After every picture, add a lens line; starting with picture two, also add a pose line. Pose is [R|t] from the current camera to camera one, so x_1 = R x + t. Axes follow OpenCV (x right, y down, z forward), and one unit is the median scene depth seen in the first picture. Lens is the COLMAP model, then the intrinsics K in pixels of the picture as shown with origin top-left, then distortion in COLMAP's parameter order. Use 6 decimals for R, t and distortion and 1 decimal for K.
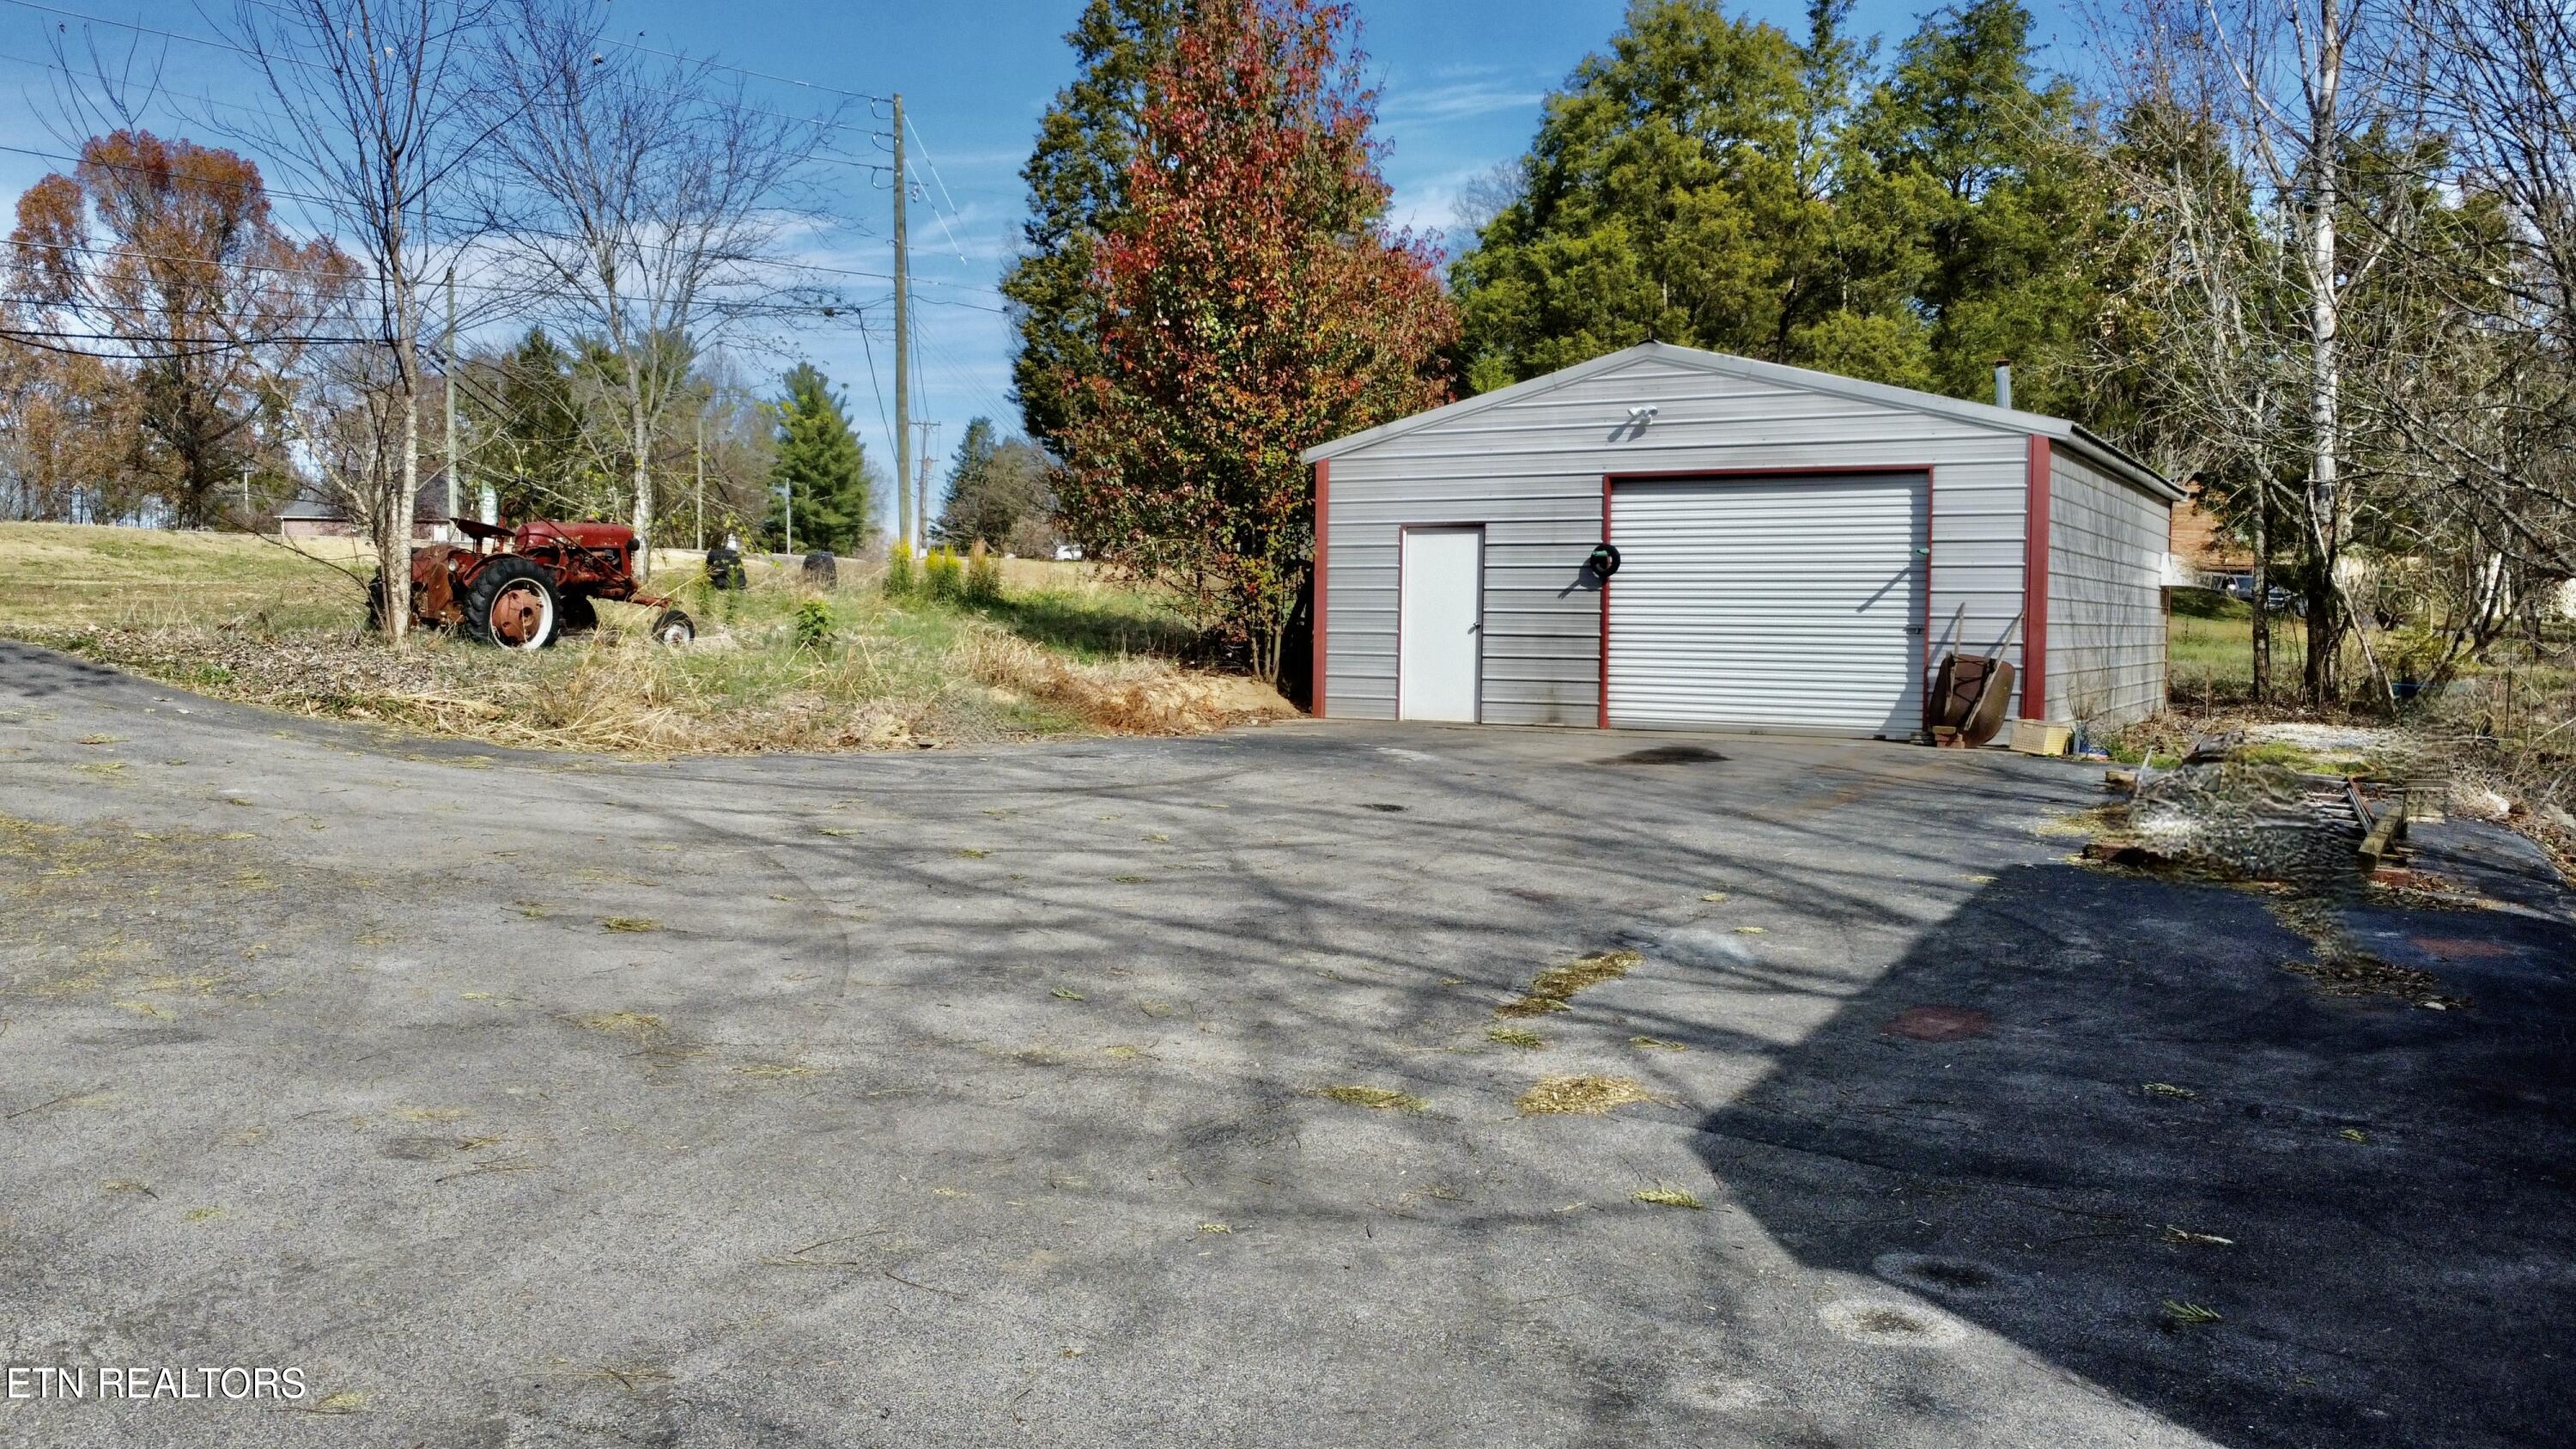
lens RADIAL K [[1950.7, 0, 1267.8], [0, 1950.7, 711.9], [0, 0, 1]] dist [0.004495, -0.005356]
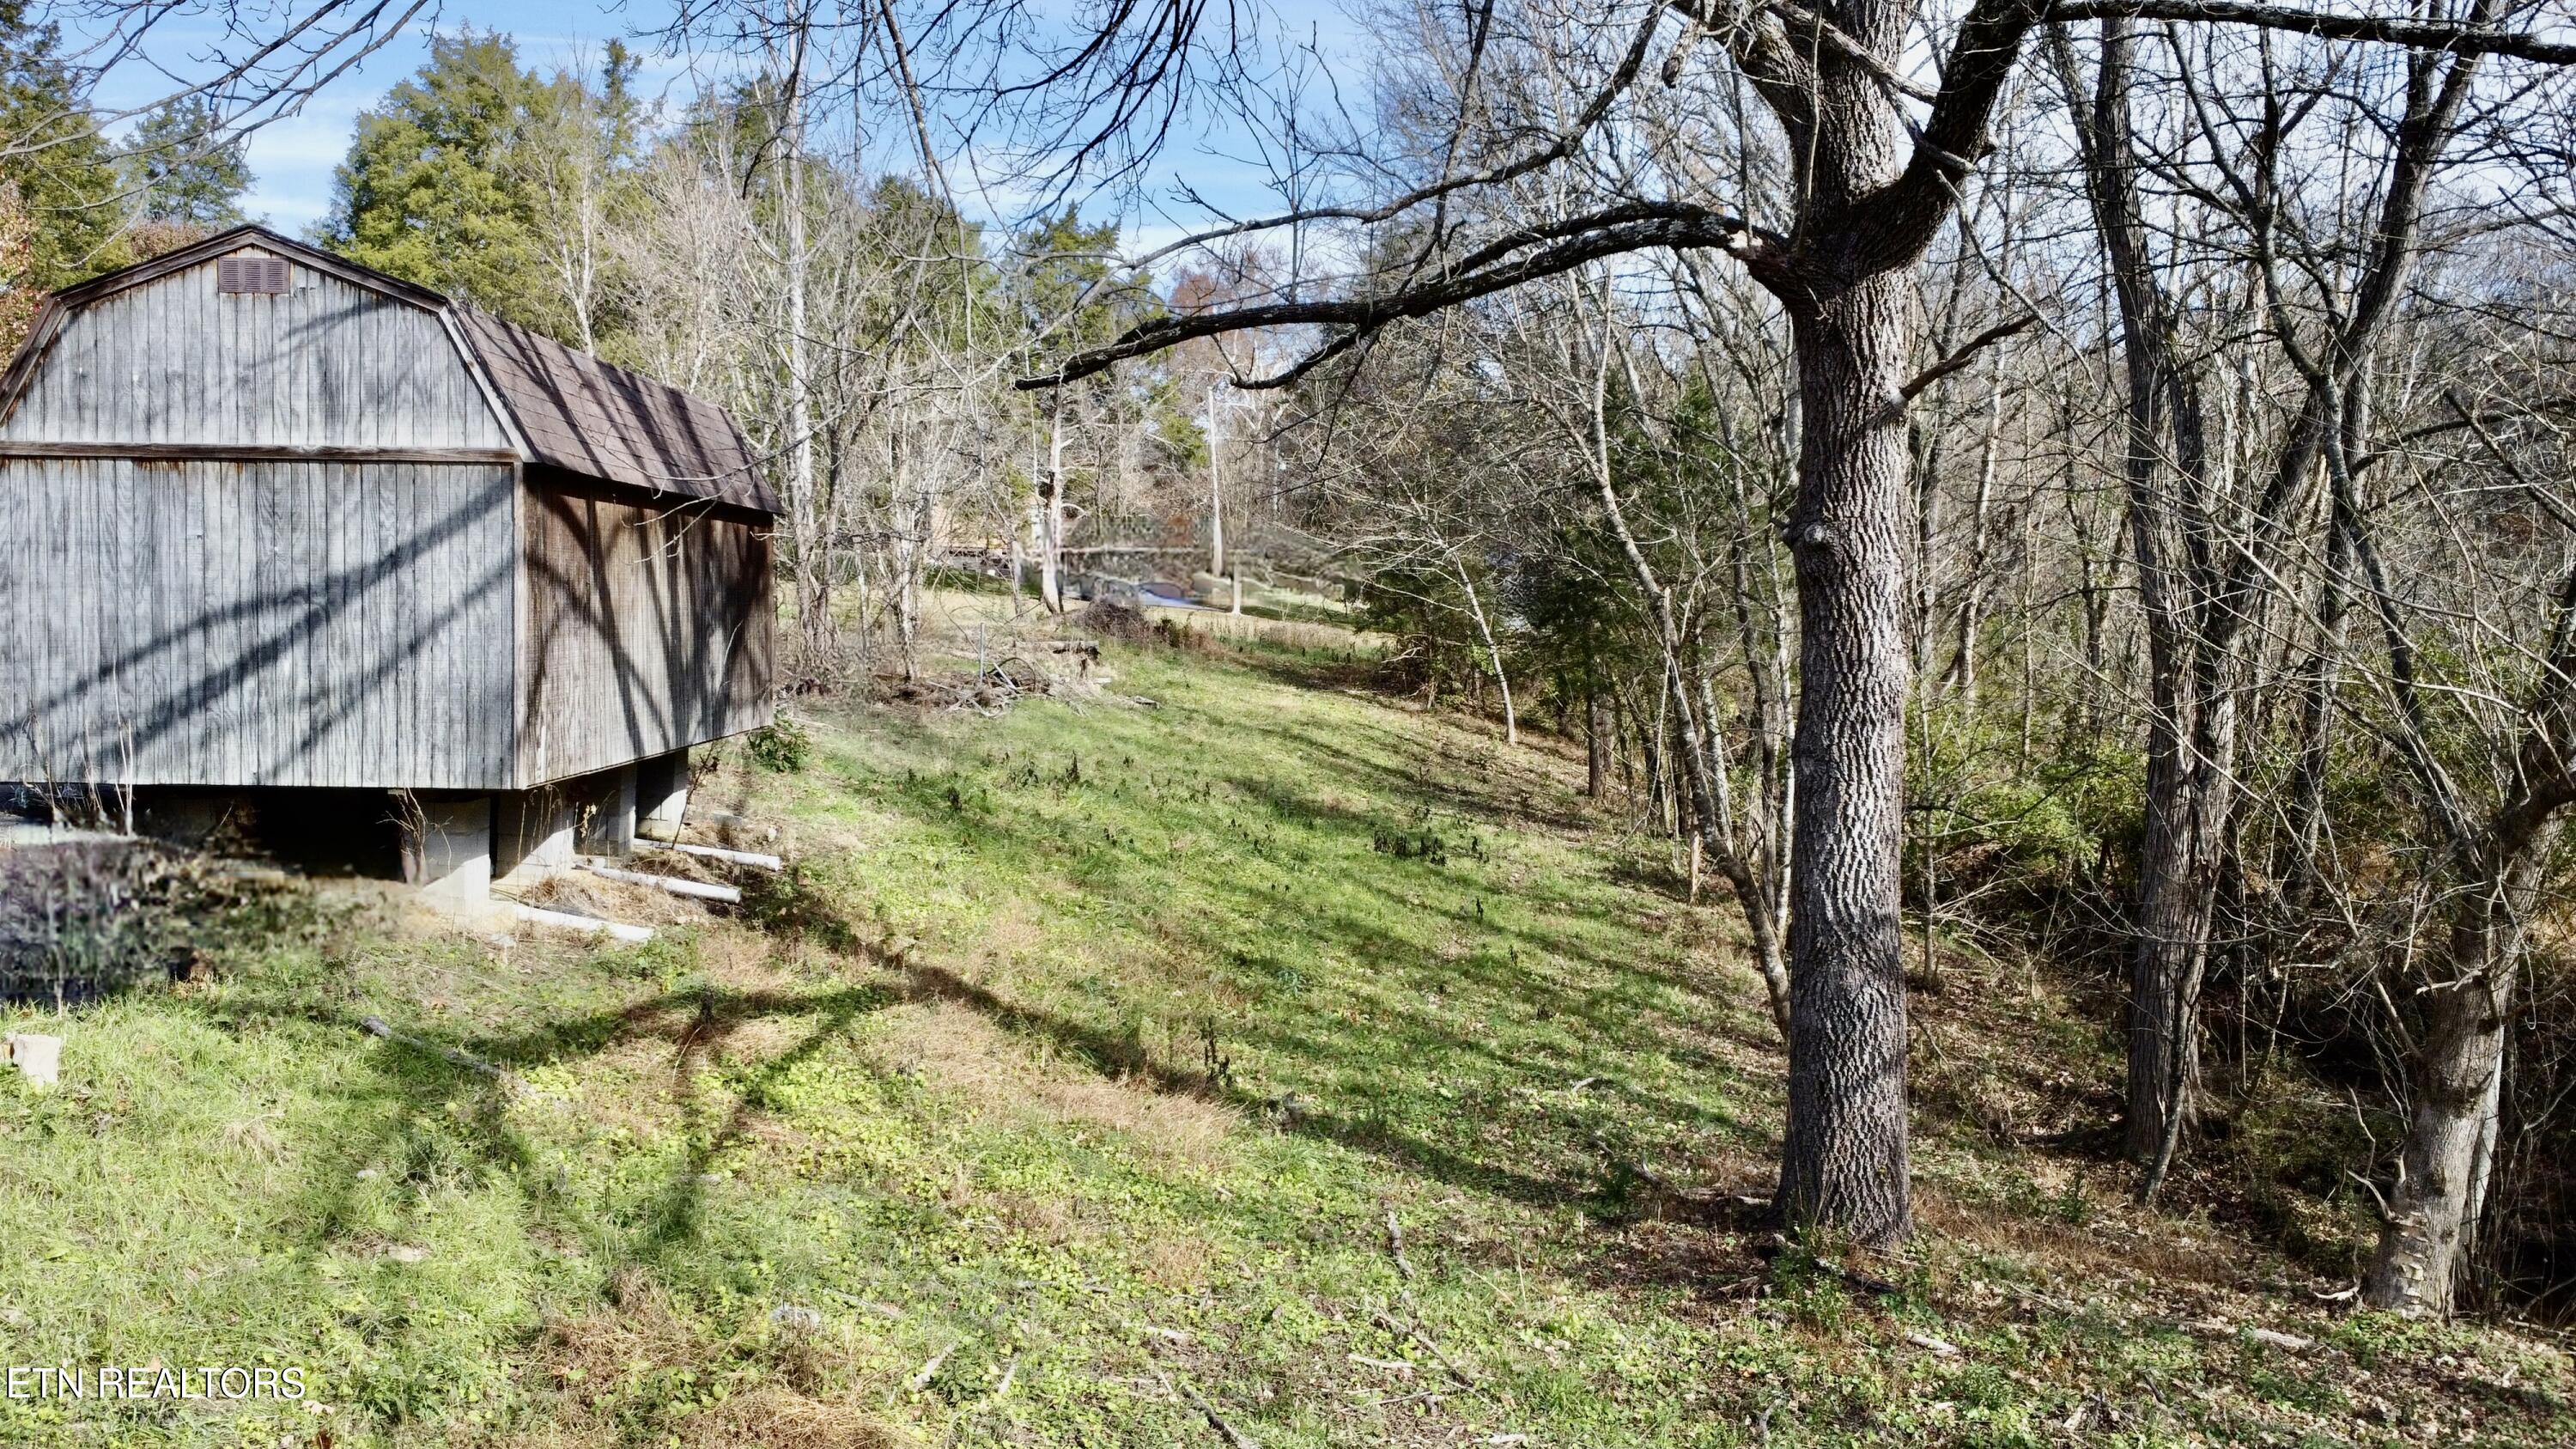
lens RADIAL K [[1950.7, 0, 1269.1], [0, 1950.7, 717.2], [0, 0, 1]] dist [0.004495, -0.005356]
pose [[0.878352, -0.026687, 0.477268, 0.169187], [0.019956, 0.999617, 0.019168, 0.036551], [-0.477597, -0.007312, 0.878549, -0.601071]]
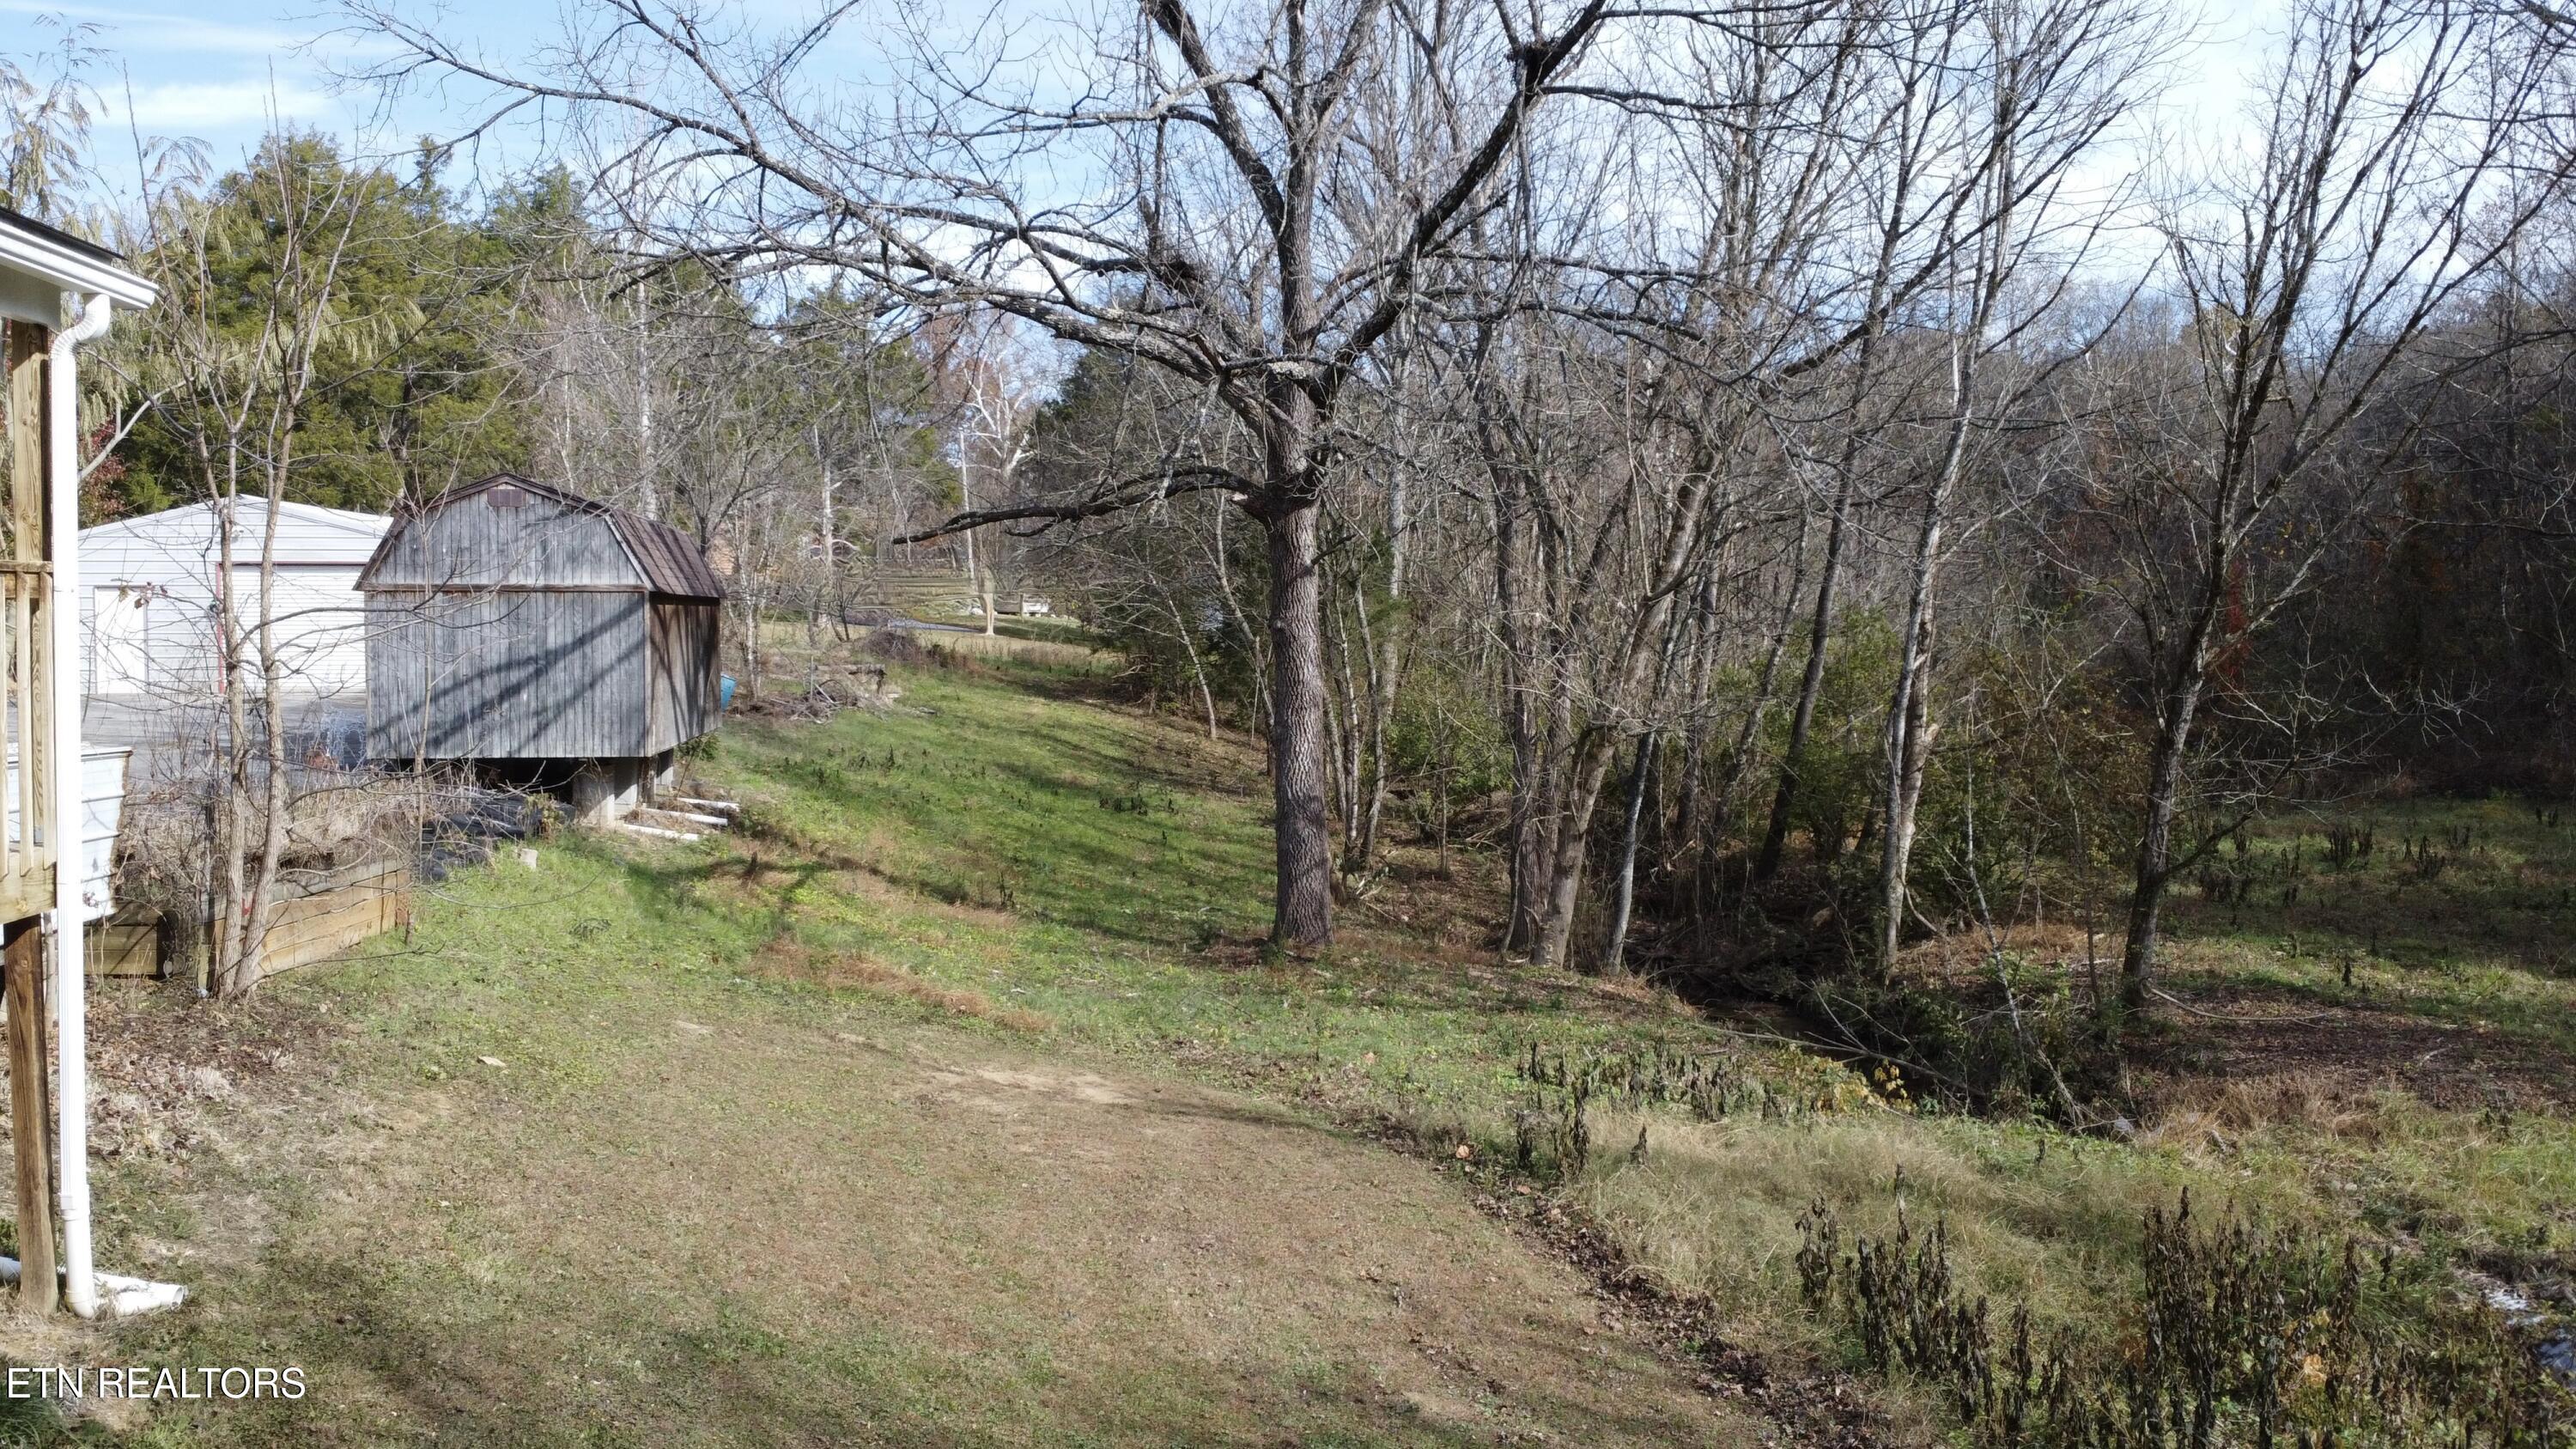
lens RADIAL K [[1950.7, 0, 1260.4], [0, 1950.7, 713.0], [0, 0, 1]] dist [0.004495, -0.005356]
pose [[0.811968, -0.039604, 0.582357, -0.111469], [0.037478, 0.999174, 0.015695, 0.034671], [-0.582497, 0.009081, 0.812782, -1.101231]]
